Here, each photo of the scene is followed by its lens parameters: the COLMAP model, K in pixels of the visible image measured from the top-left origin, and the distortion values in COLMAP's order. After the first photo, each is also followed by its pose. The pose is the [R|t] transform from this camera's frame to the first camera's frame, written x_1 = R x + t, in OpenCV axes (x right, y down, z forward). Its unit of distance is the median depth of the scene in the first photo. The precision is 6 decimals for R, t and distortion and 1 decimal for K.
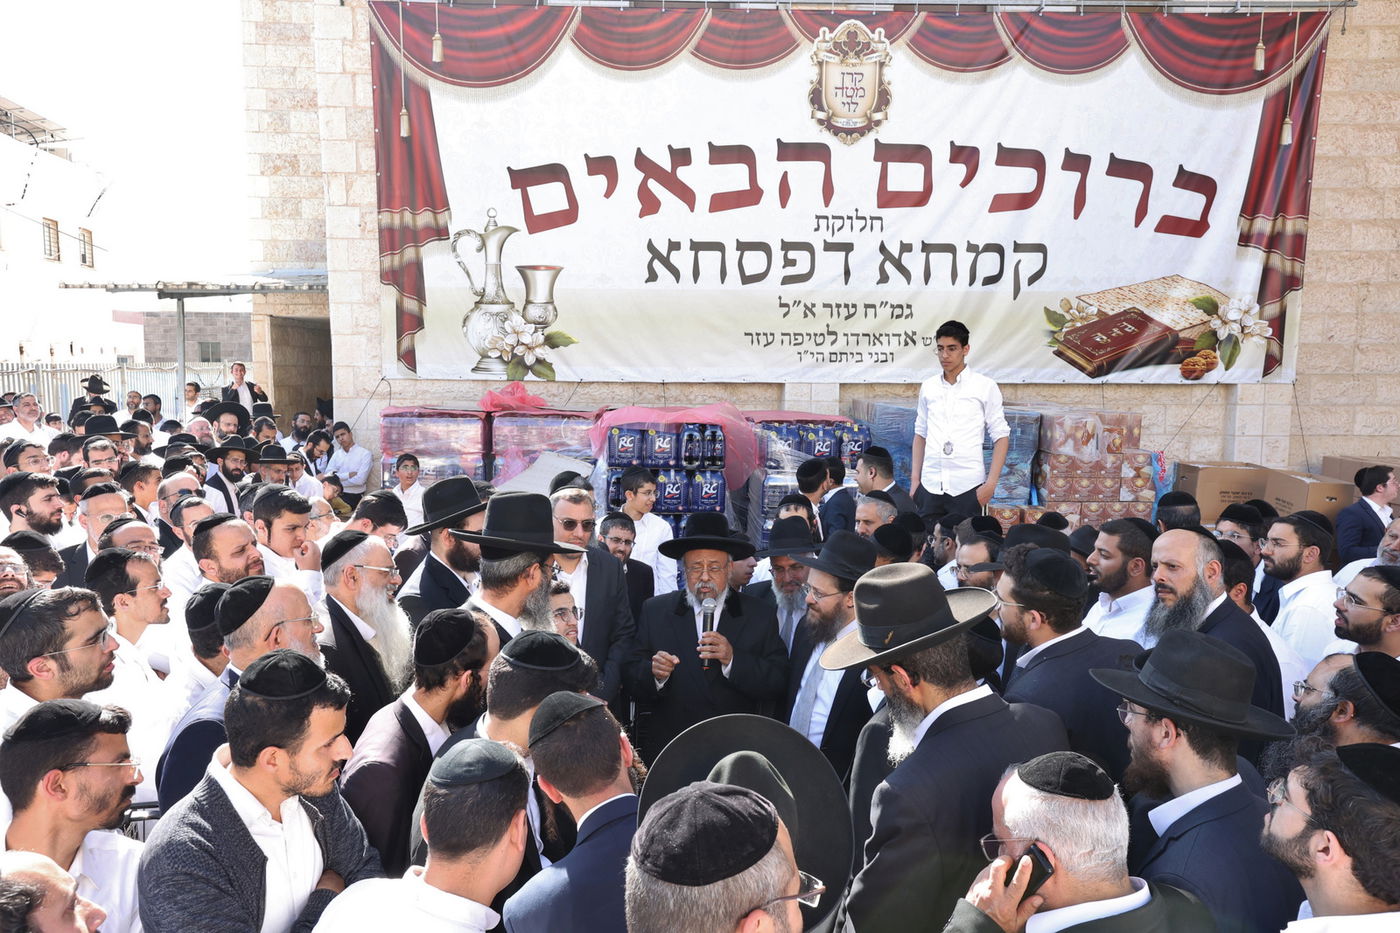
lens RADIAL K [[1040.9, 0, 686.4], [0, 1040.9, 458.5], [0, 0, 1]] dist [0.010612, 0.026049]
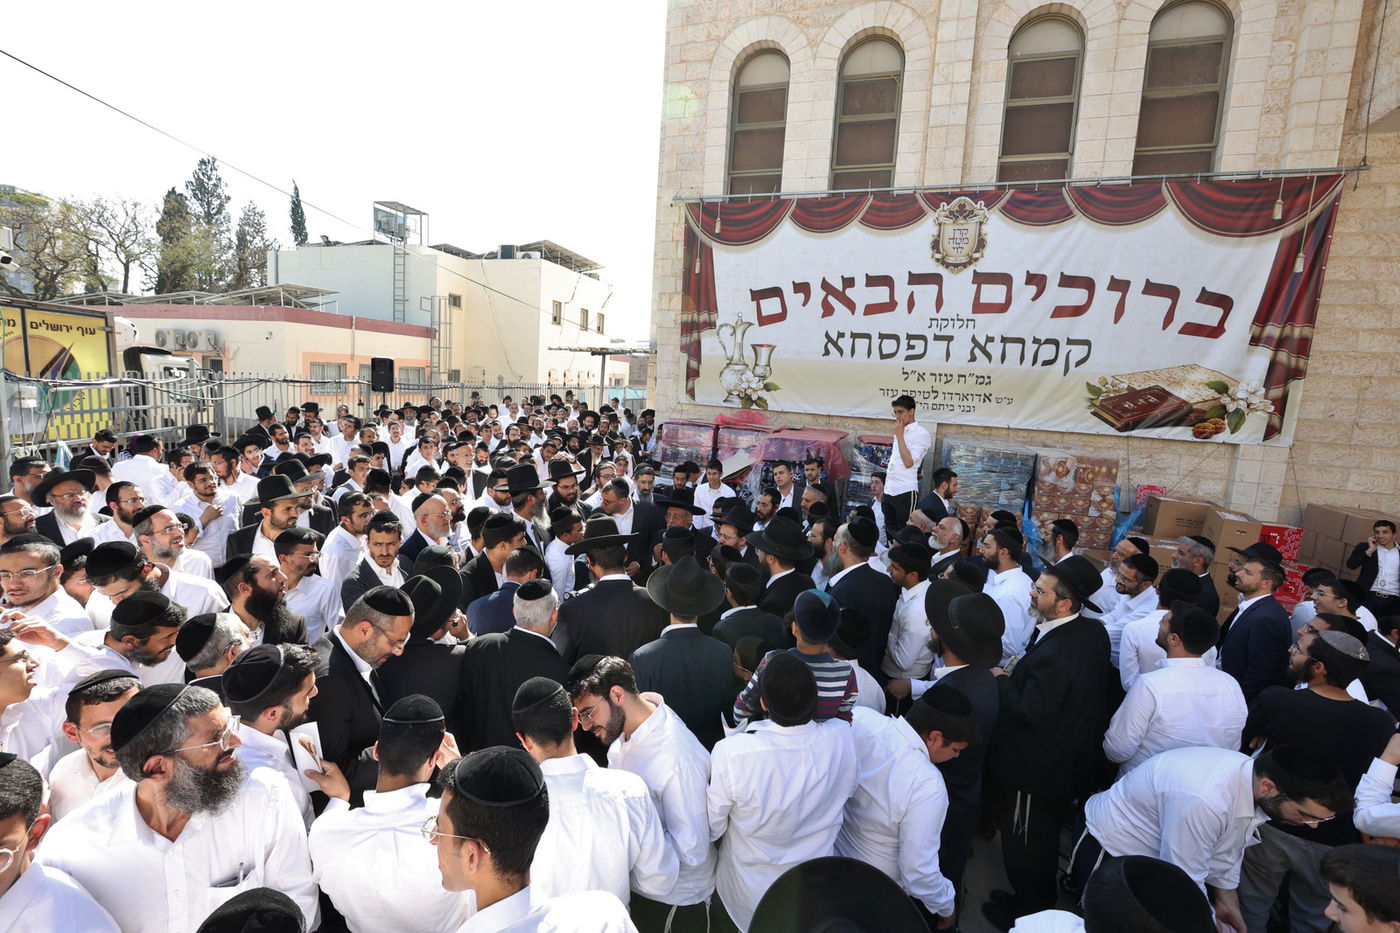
lens RADIAL K [[642.3, 0, 692.7], [0, 642.3, 459.4], [0, 0, 1]] dist [-0.037662, 0.008765]
pose [[0.915095, 0.093323, -0.392290, 0.195271], [-0.086930, 0.995632, 0.034072, -0.017292], [0.393756, 0.002923, 0.919210, -0.050982]]
